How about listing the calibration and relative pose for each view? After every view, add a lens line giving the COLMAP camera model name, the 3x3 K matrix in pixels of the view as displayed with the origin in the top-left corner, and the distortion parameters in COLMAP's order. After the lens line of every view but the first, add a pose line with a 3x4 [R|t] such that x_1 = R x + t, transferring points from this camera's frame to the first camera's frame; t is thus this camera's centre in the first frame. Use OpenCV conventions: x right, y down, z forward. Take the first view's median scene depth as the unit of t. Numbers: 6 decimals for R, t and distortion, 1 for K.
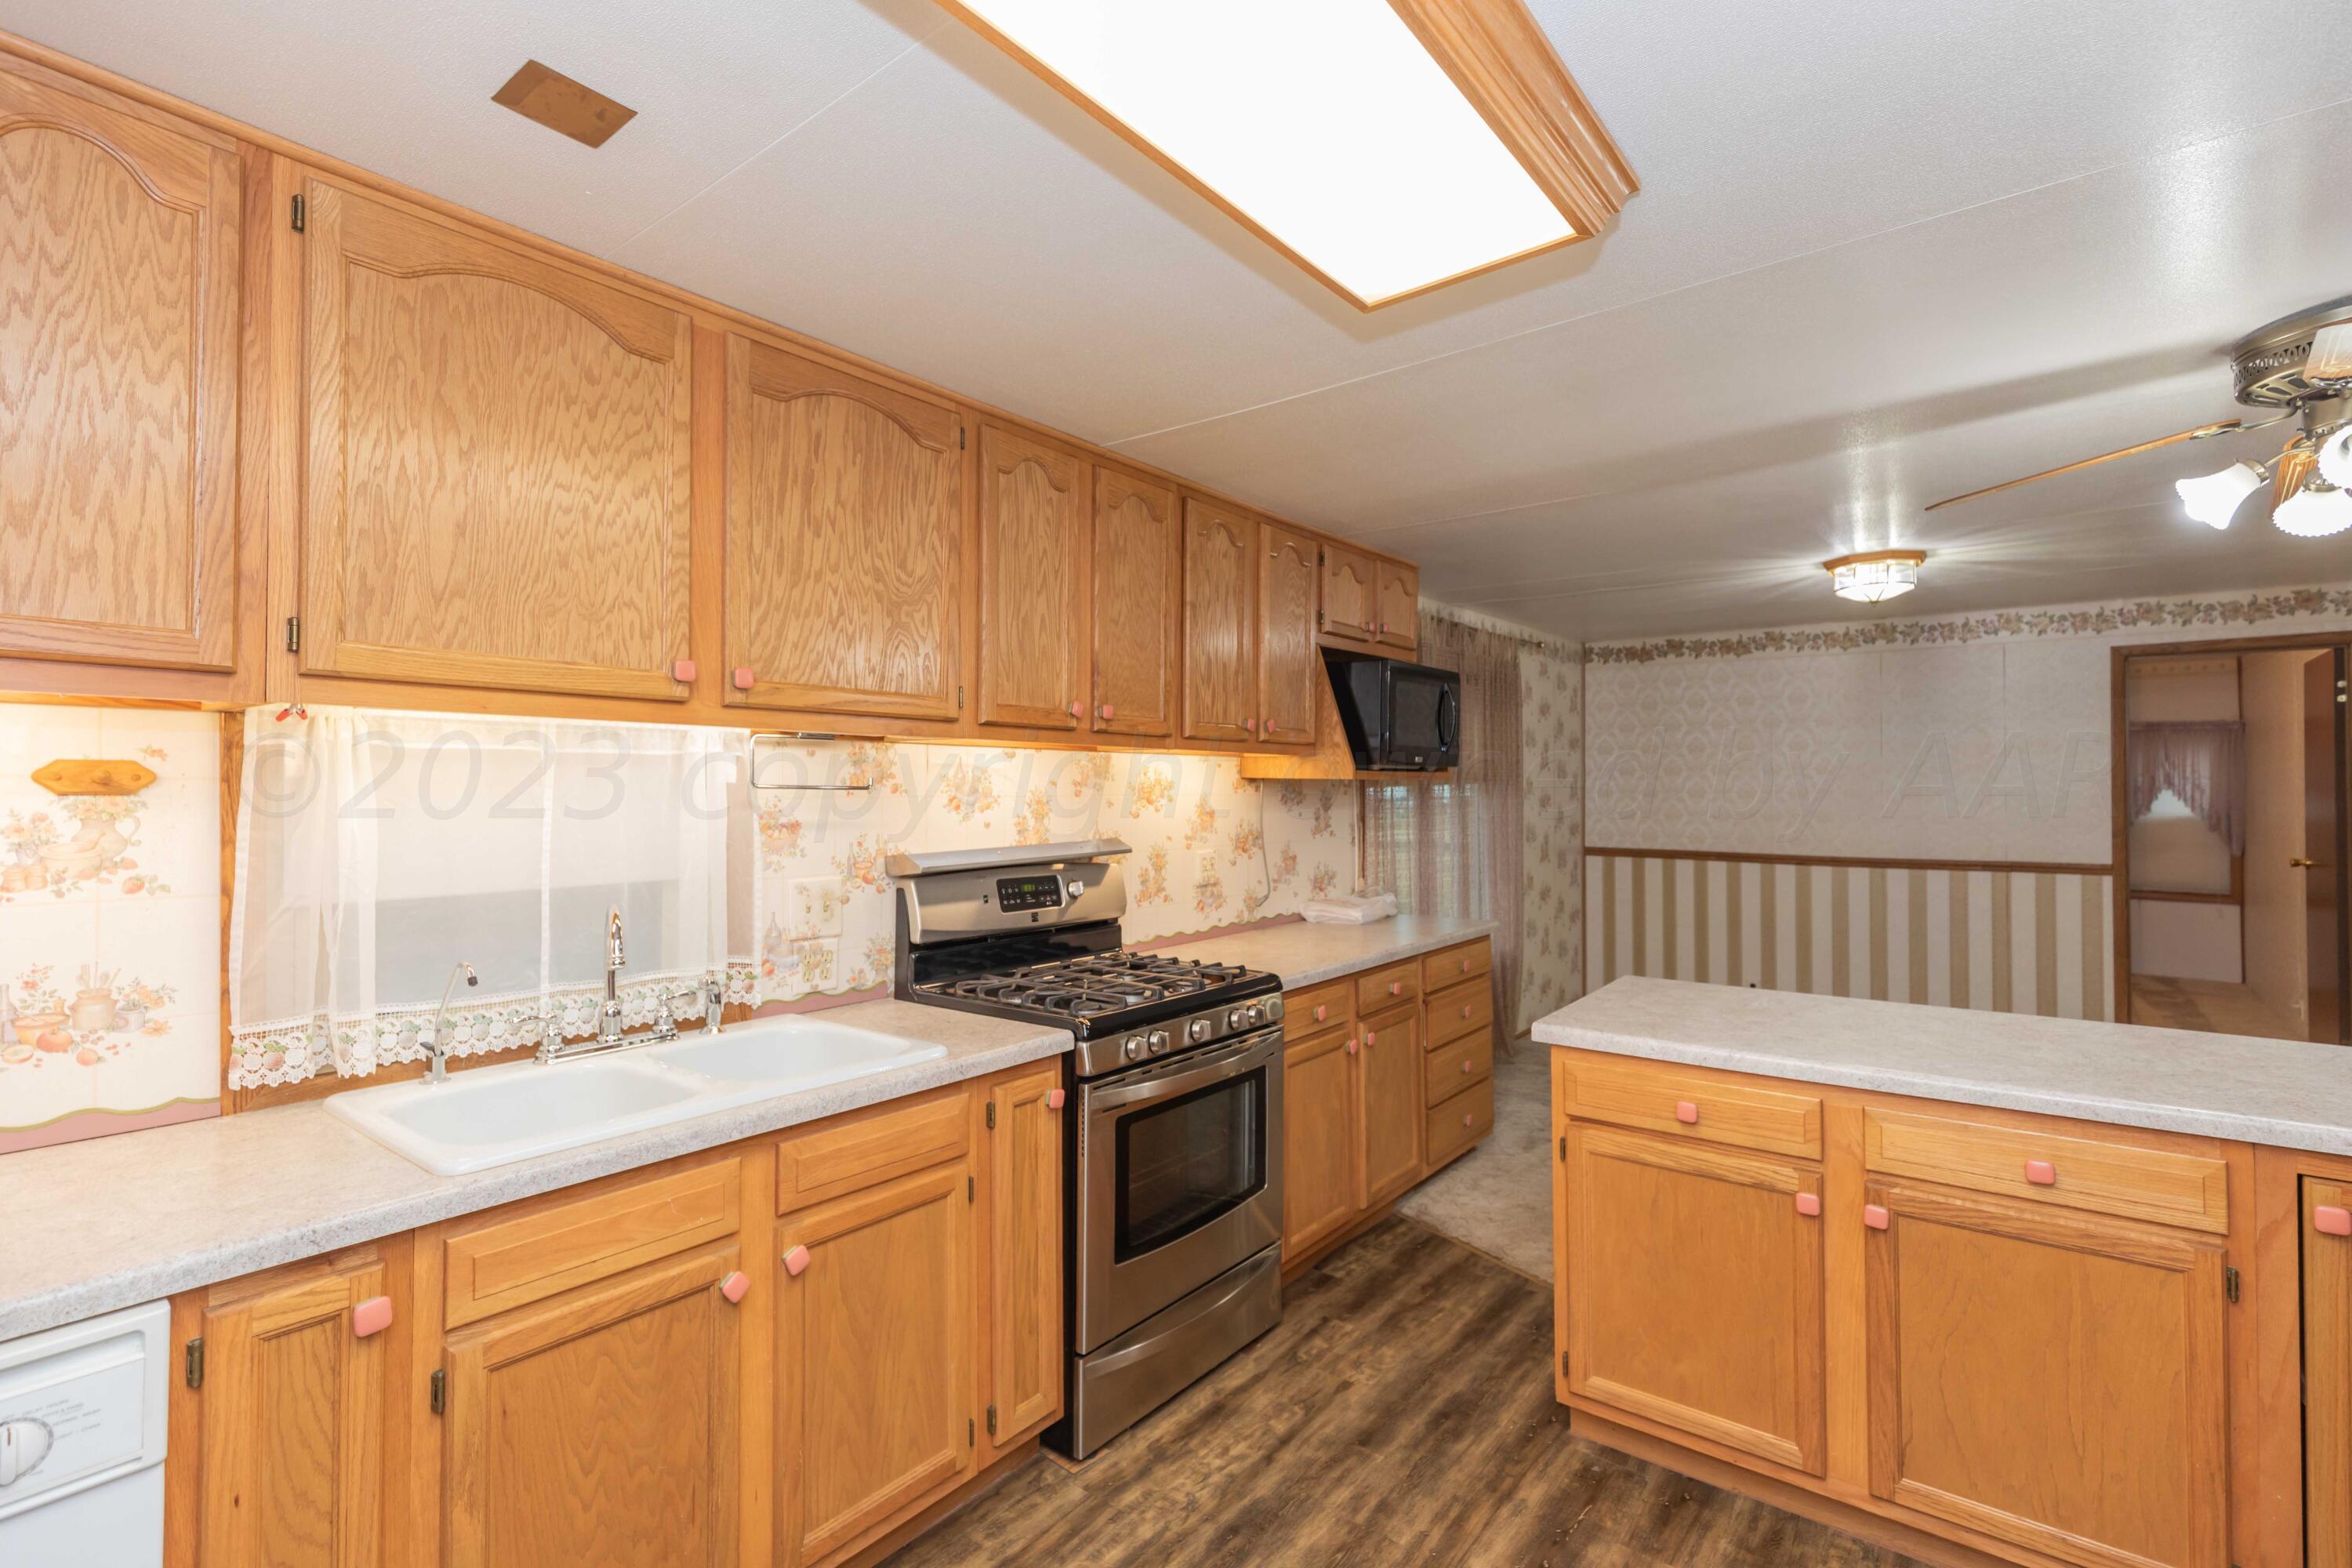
lens RADIAL K [[1079.0, 0, 1198.5], [0, 1079.0, 796.9], [0, 0, 1]] dist [-0.000653, -0.000036]
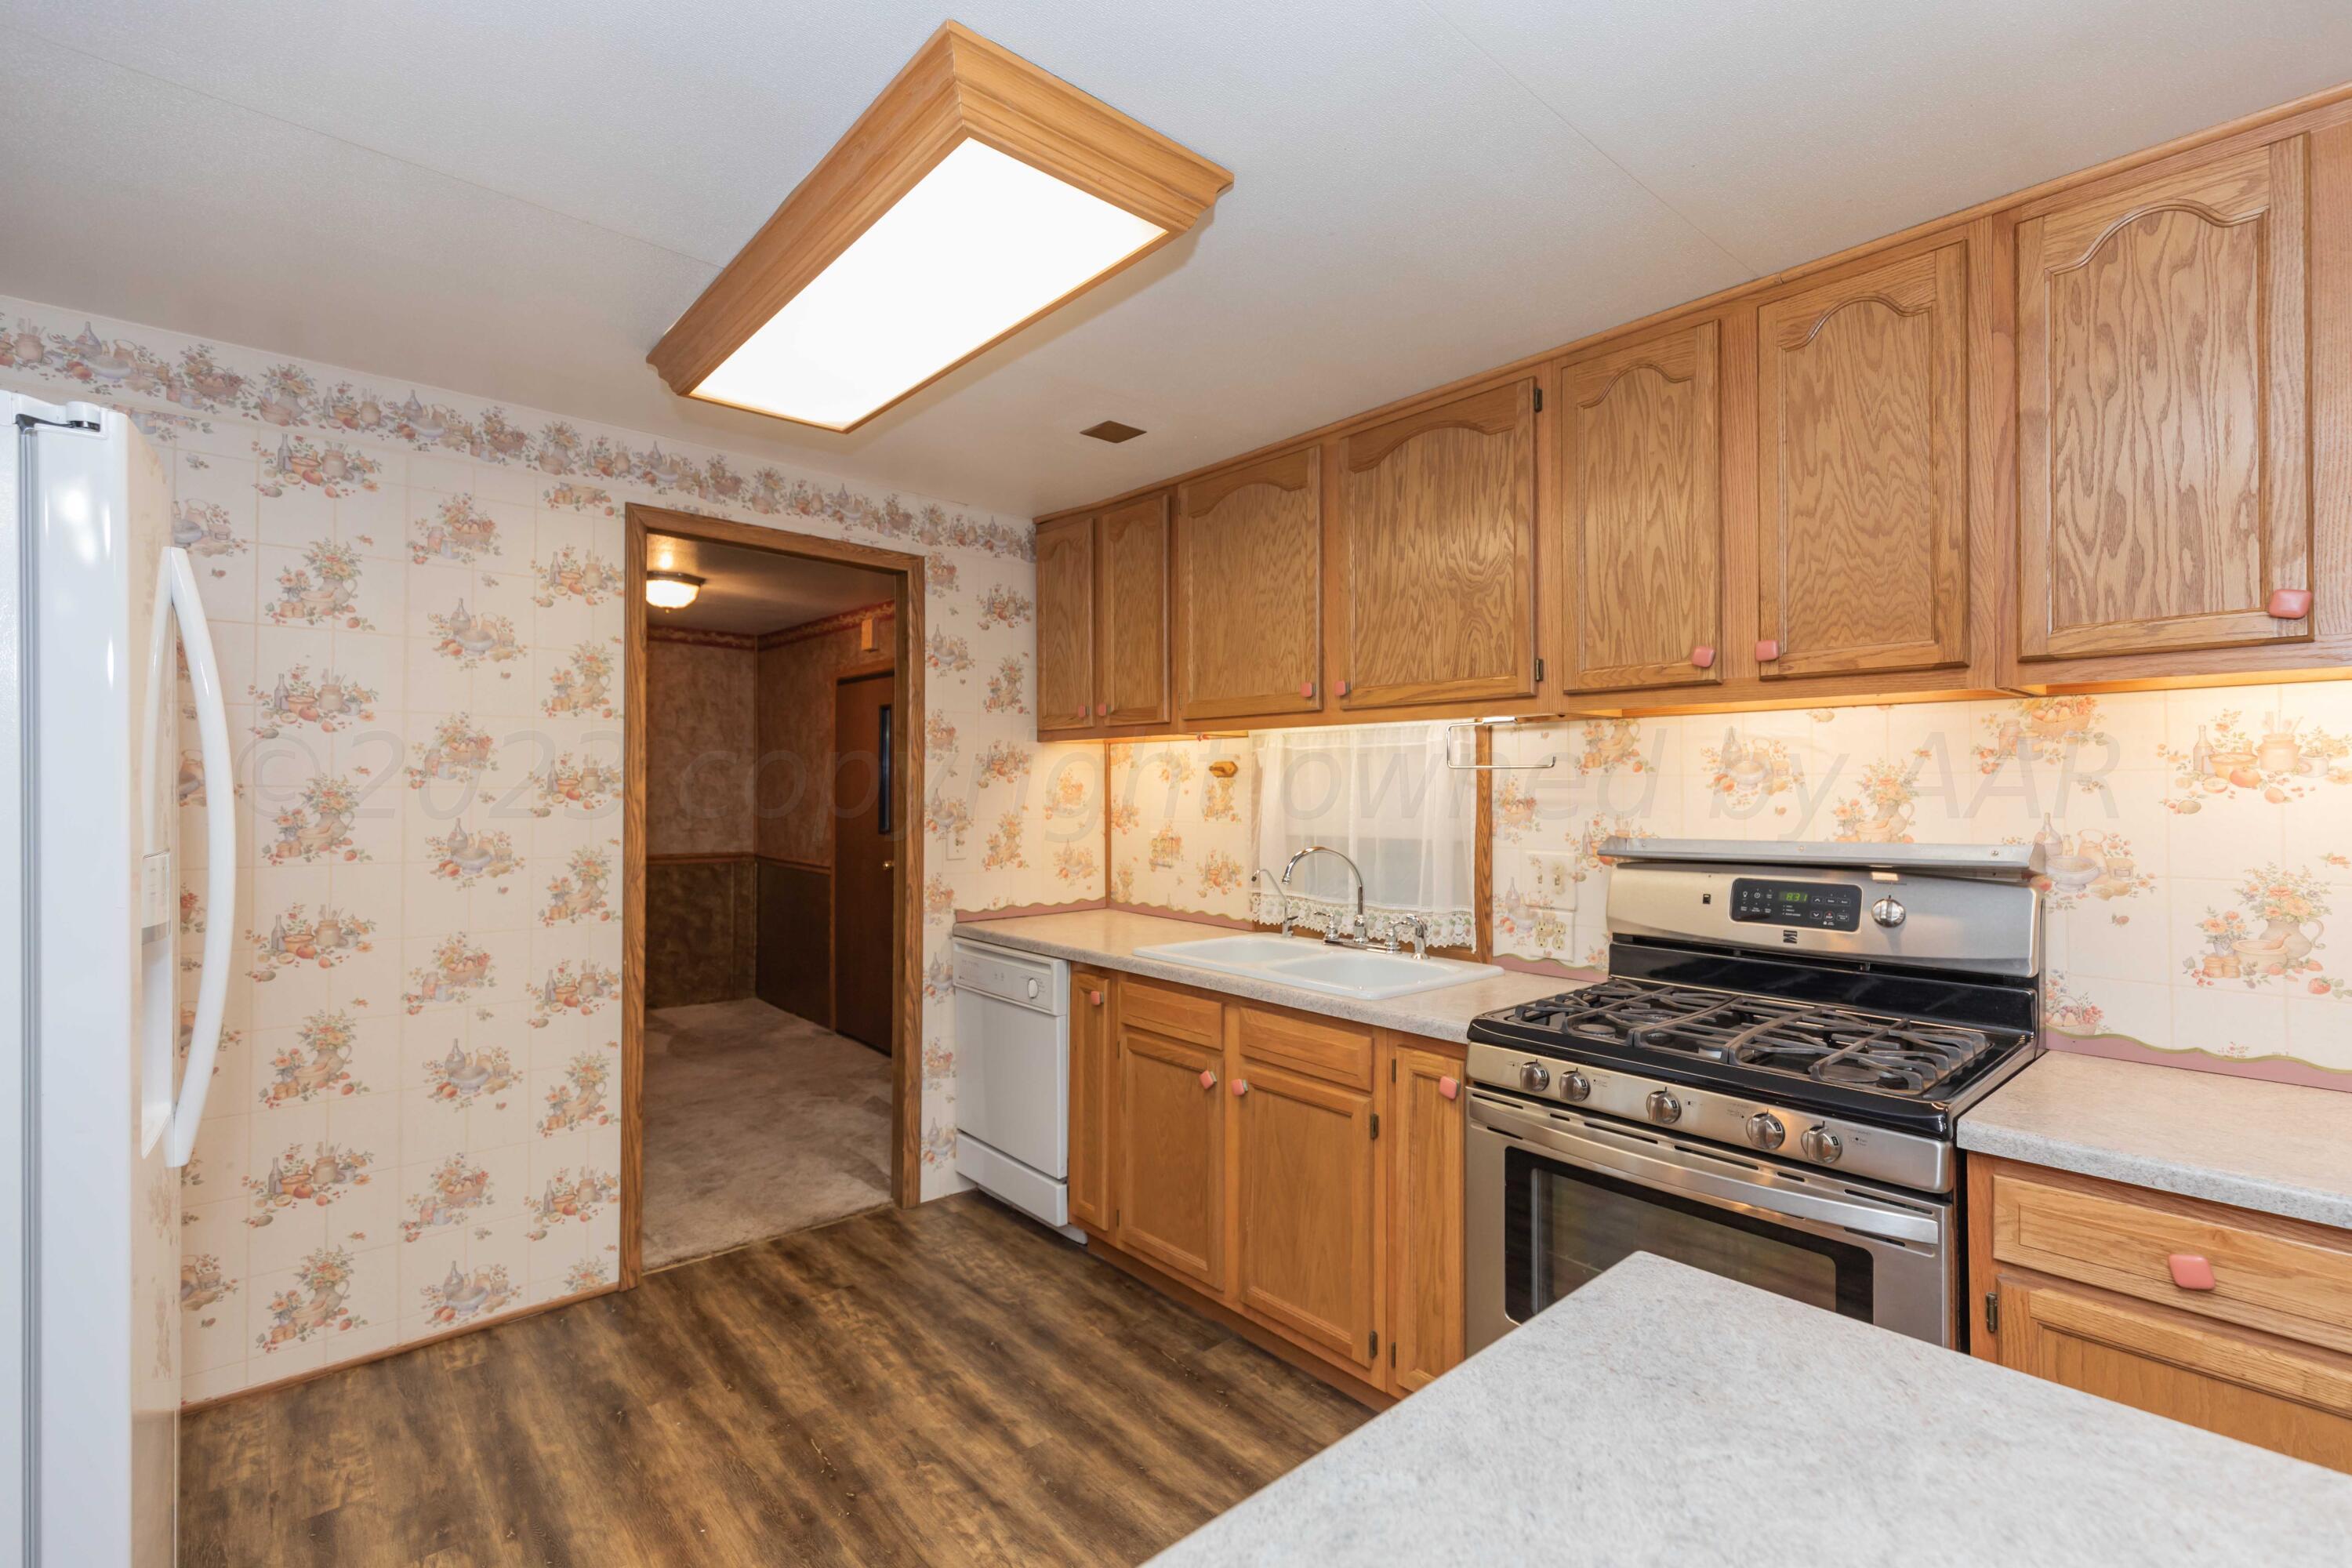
lens RADIAL K [[1038.8, 0, 1178.7], [0, 1038.8, 804.9], [0, 0, 1]] dist [-0.000372, -0.000056]
pose [[-0.201492, 0.013399, -0.979399, 0.789371], [-0.007489, 0.999856, 0.015219, 0.017124], [0.979462, 0.010402, -0.201363, 0.920483]]
